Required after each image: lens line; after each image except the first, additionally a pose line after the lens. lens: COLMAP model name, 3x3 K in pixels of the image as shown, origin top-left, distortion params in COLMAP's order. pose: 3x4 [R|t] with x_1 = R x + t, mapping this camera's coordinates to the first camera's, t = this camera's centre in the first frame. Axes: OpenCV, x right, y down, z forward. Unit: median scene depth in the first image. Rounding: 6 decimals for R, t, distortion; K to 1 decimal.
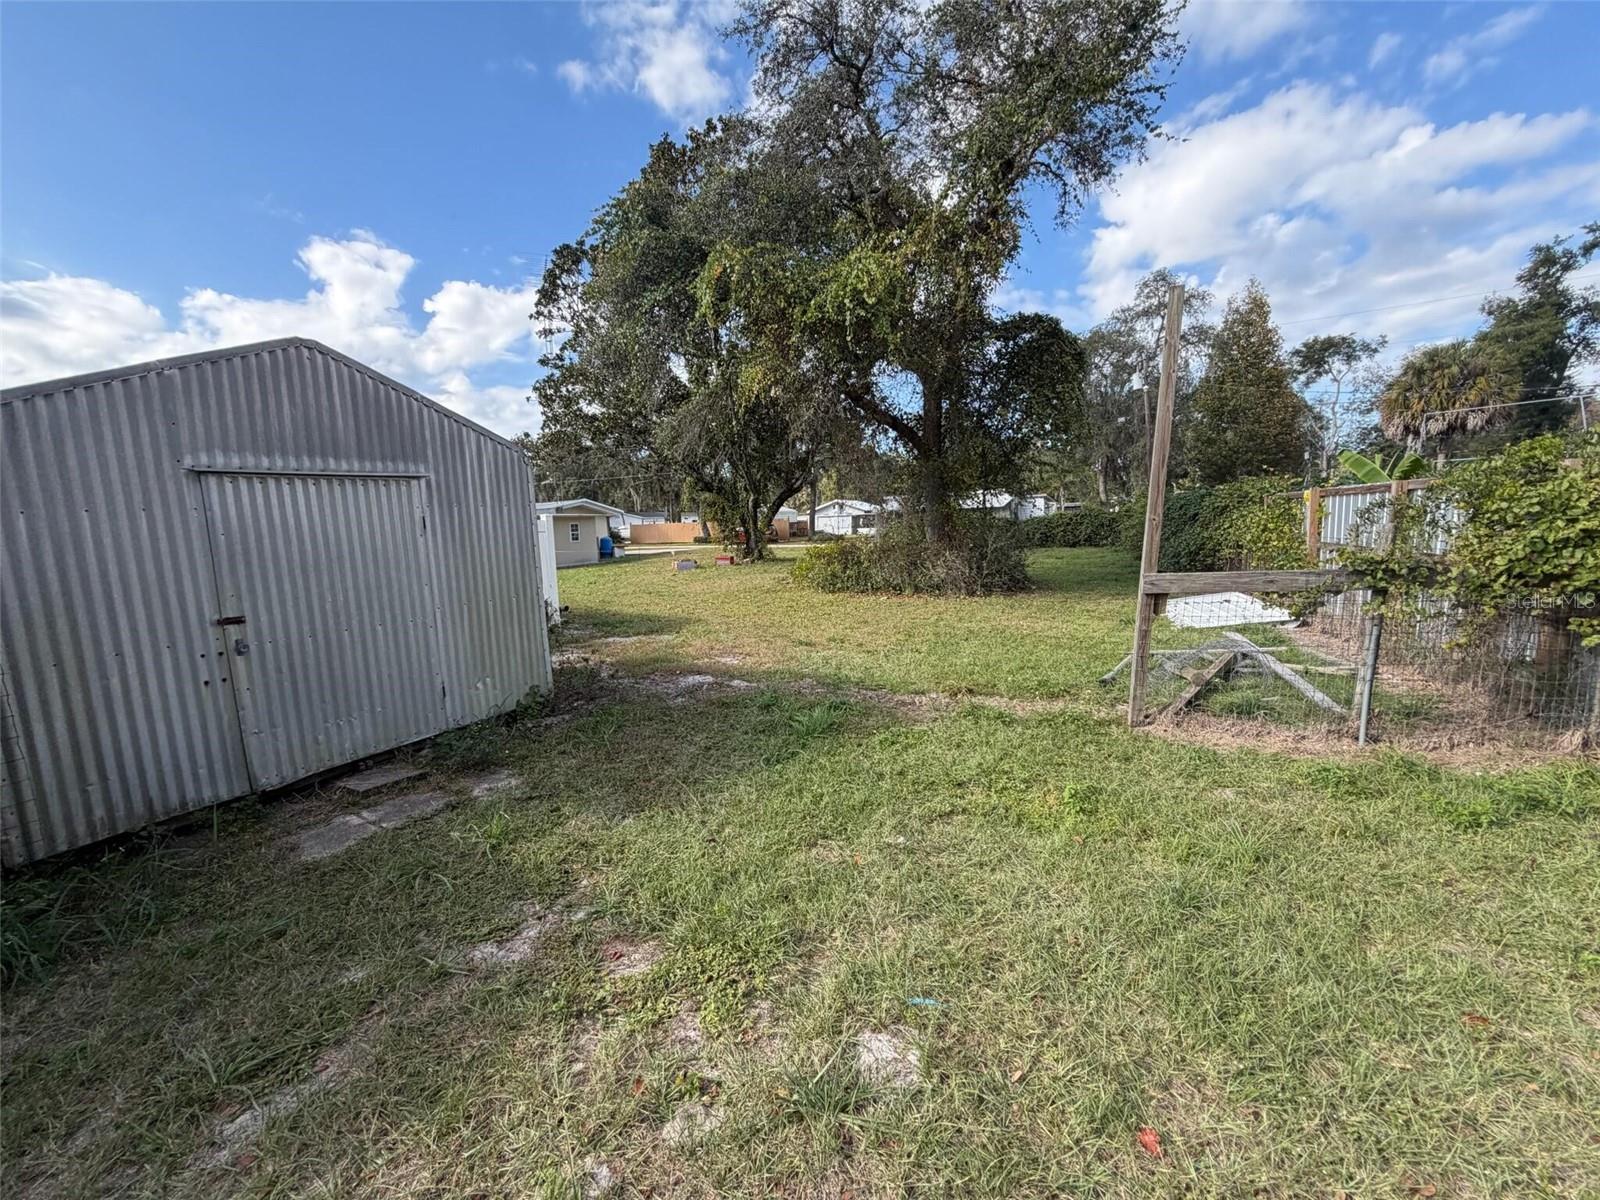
lens RADIAL K [[638.4, 0, 794.0], [0, 638.4, 601.4], [0, 0, 1]] dist [0.000685, 0.000115]
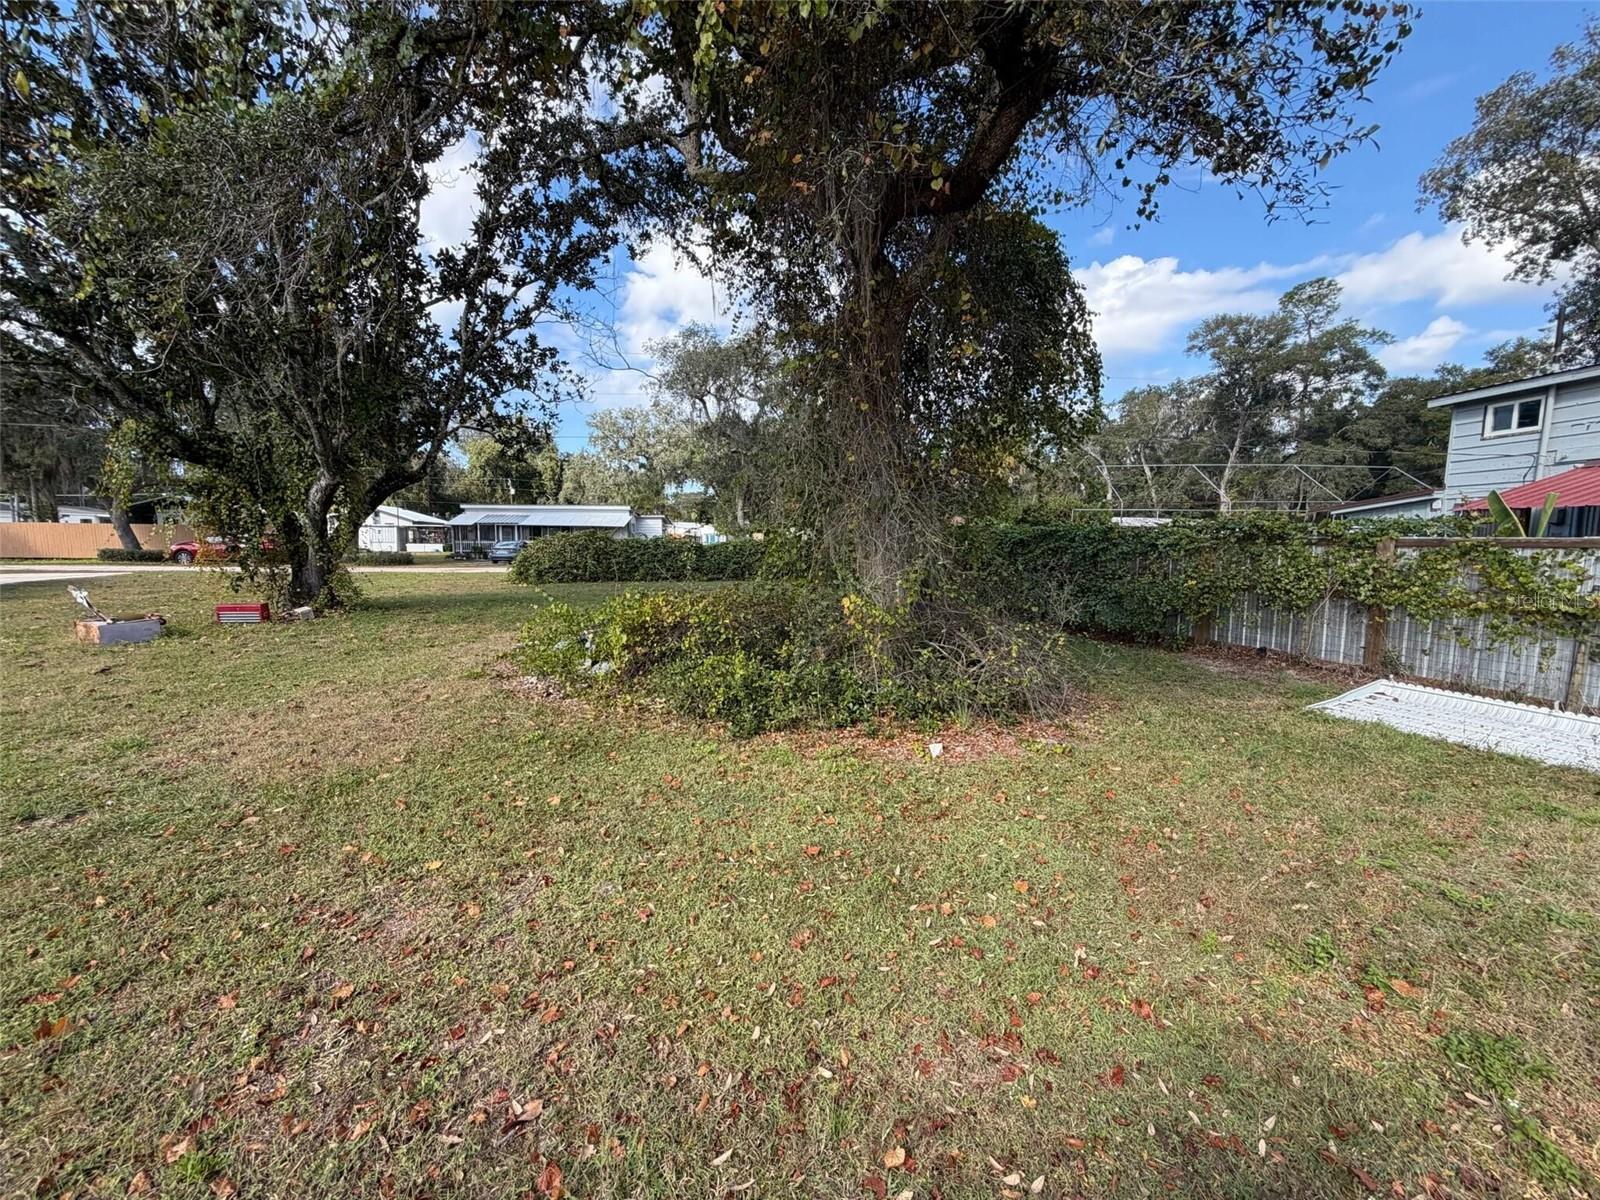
lens RADIAL K [[638.4, 0, 794.0], [0, 638.4, 601.4], [0, 0, 1]] dist [0.000685, 0.000115]
pose [[0.775902, -0.019319, 0.630558, -0.092092], [0.038239, 0.999133, -0.016442, -0.049917], [-0.629693, 0.036870, 0.775968, 0.395110]]
